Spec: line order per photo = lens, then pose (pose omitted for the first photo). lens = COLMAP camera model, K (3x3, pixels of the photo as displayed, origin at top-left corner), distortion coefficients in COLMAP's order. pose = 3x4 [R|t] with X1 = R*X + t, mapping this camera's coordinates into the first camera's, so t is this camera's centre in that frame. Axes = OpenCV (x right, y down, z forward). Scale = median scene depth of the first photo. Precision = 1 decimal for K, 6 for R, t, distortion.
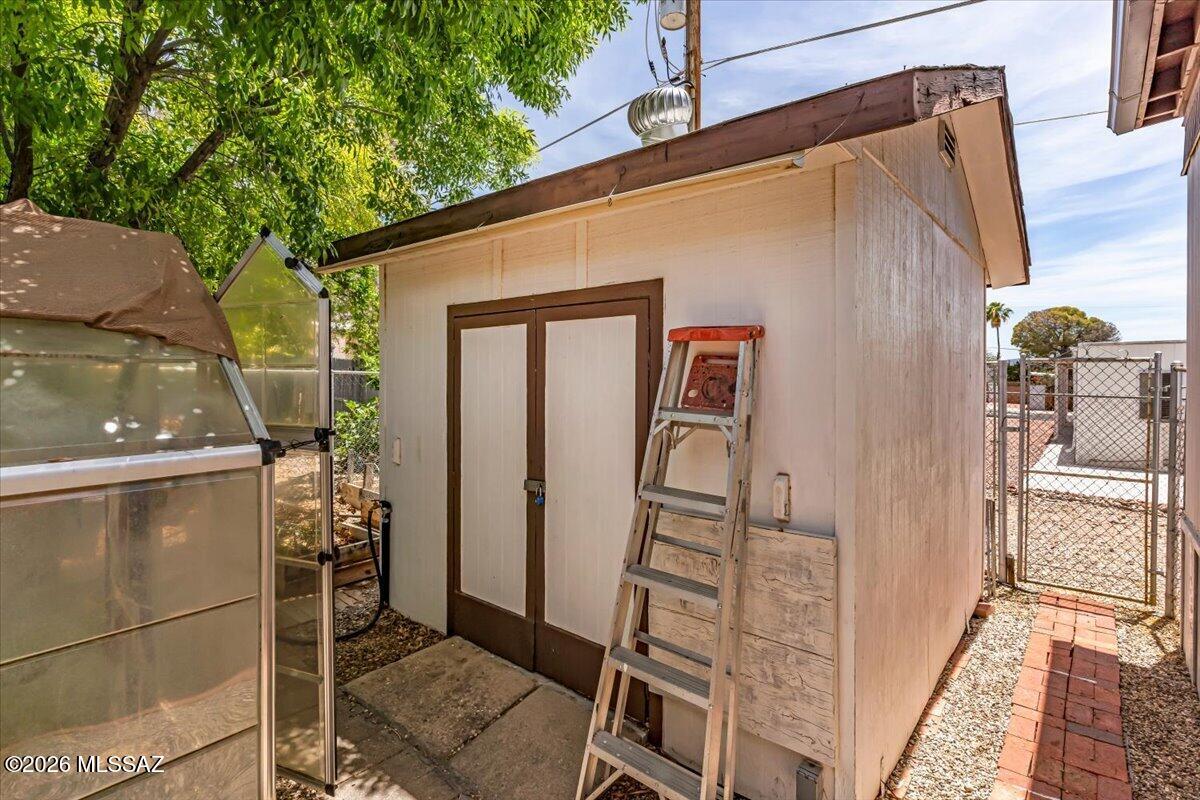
lens RADIAL K [[586.1, 0, 601.0], [0, 586.1, 375.8], [0, 0, 1]] dist [0.006082, 0.000672]
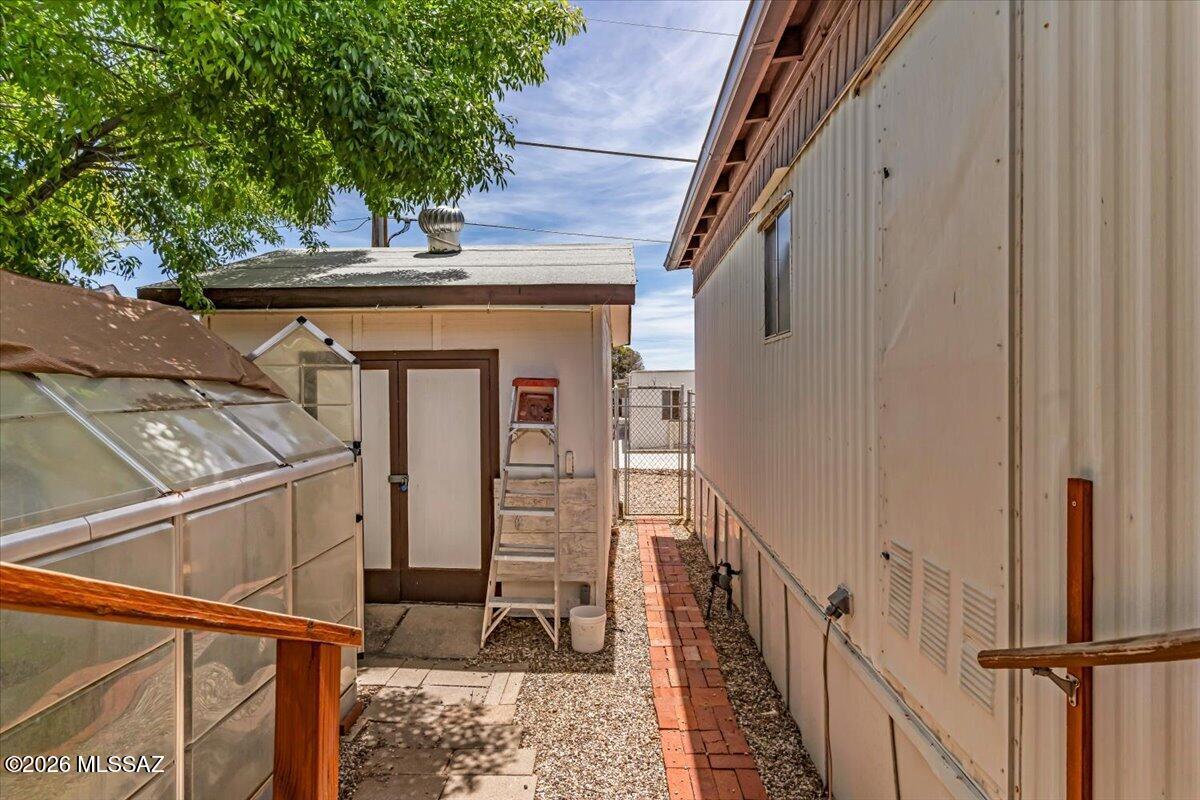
lens RADIAL K [[586.1, 0, 598.3], [0, 586.1, 393.5], [0, 0, 1]] dist [0.006082, 0.000672]
pose [[0.794615, -0.012332, 0.606989, -0.617062], [0.010490, 0.999923, 0.006584, -0.034211], [-0.607024, 0.001136, 0.794683, -0.498585]]
